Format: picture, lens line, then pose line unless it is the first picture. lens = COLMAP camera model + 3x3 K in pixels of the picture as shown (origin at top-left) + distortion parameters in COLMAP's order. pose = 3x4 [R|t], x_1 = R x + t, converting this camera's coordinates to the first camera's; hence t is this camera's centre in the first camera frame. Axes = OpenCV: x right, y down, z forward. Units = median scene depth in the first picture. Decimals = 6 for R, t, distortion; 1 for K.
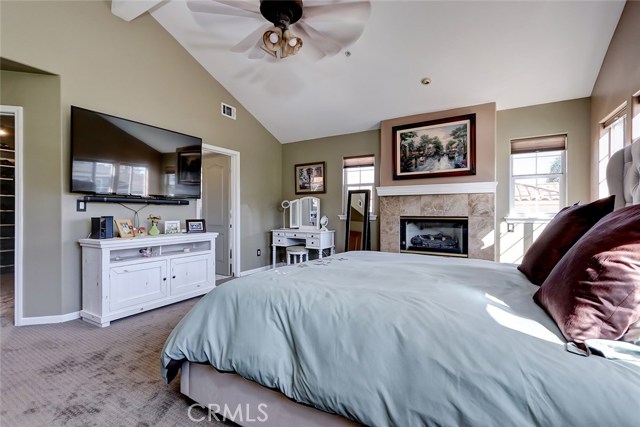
lens RADIAL K [[299.3, 0, 321.2], [0, 299.3, 215.5], [0, 0, 1]] dist [0.009753, -0.002419]
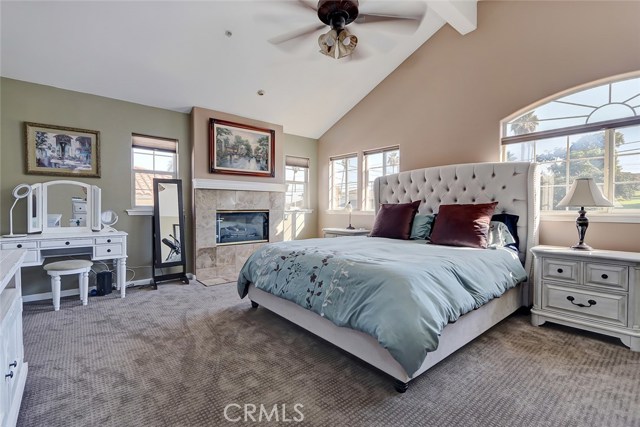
lens RADIAL K [[299.3, 0, 314.9], [0, 299.3, 213.0], [0, 0, 1]] dist [0.009753, -0.002419]
pose [[0.312270, -0.020194, 0.949779, -0.591915], [0.005143, 0.999795, 0.019567, -0.005918], [-0.949980, -0.001225, 0.312310, 0.379600]]
